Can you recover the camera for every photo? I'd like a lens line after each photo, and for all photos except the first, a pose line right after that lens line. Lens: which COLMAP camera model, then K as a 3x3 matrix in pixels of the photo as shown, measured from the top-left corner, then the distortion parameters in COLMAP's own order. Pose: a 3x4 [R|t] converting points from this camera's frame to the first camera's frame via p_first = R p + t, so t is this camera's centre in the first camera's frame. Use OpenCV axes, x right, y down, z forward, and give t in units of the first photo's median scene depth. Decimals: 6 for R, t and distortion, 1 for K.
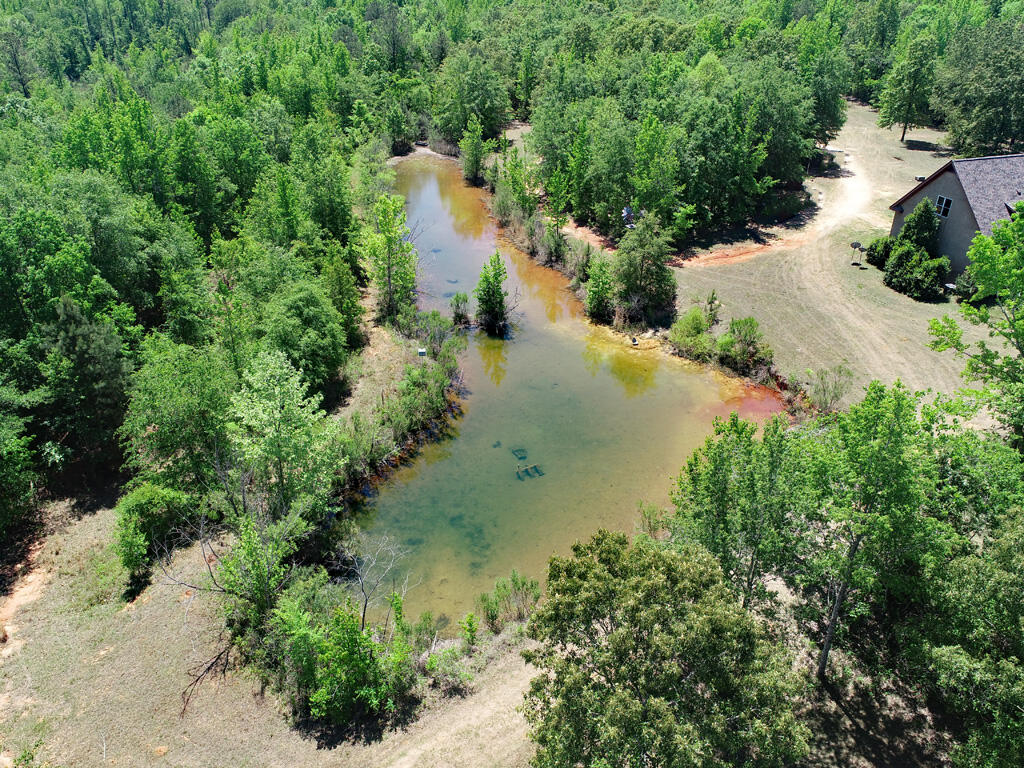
lens RADIAL K [[773.5, 0, 512.0], [0, 773.5, 384.0], [0, 0, 1]] dist [0.001025, 0.001751]
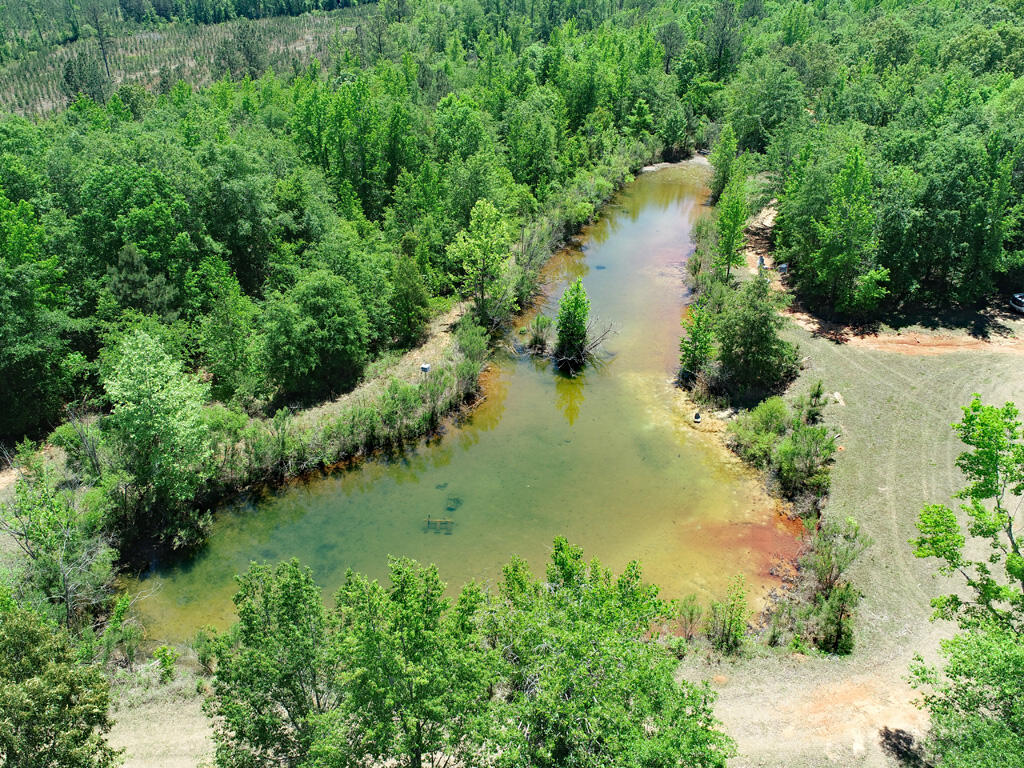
lens RADIAL K [[773.5, 0, 512.0], [0, 773.5, 384.0], [0, 0, 1]] dist [0.001025, 0.001751]
pose [[0.863164, 0.248871, -0.439331, 0.333705], [-0.246668, 0.967039, 0.063171, -0.091133], [0.440571, 0.053842, 0.896102, 0.170056]]
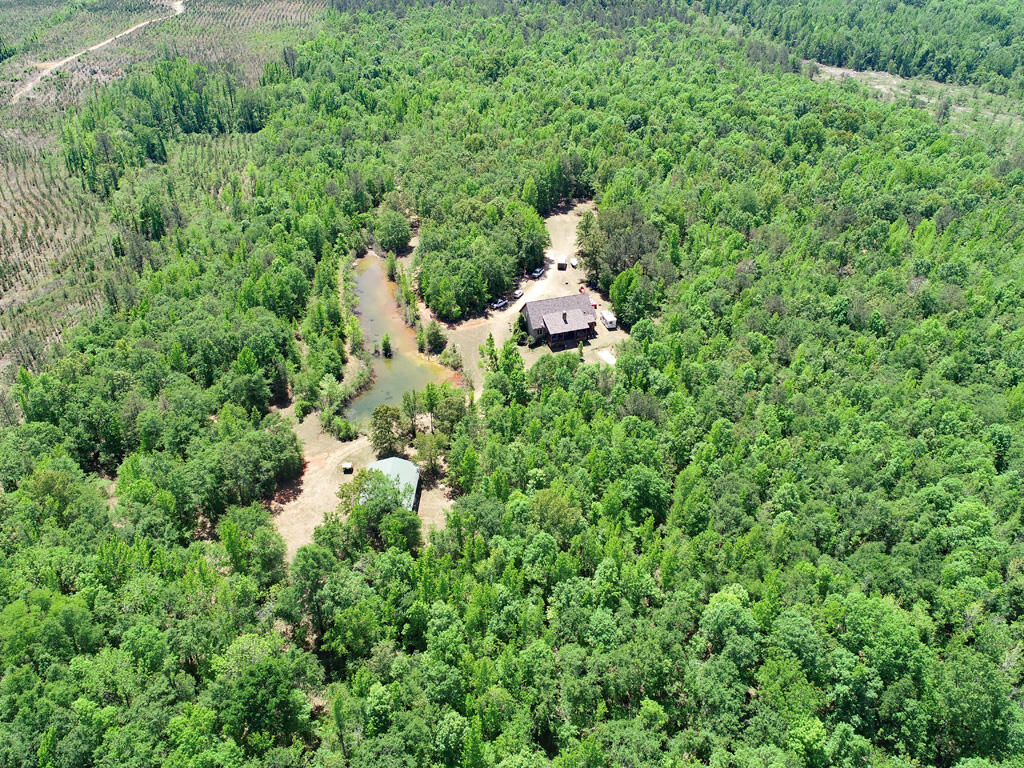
lens RADIAL K [[773.5, 0, 512.0], [0, 773.5, 384.0], [0, 0, 1]] dist [0.001025, 0.001751]
pose [[0.999649, -0.013858, 0.022560, 0.428293], [0.012153, 0.997180, 0.074054, -0.185801], [-0.023523, -0.073753, 0.996999, -2.262500]]
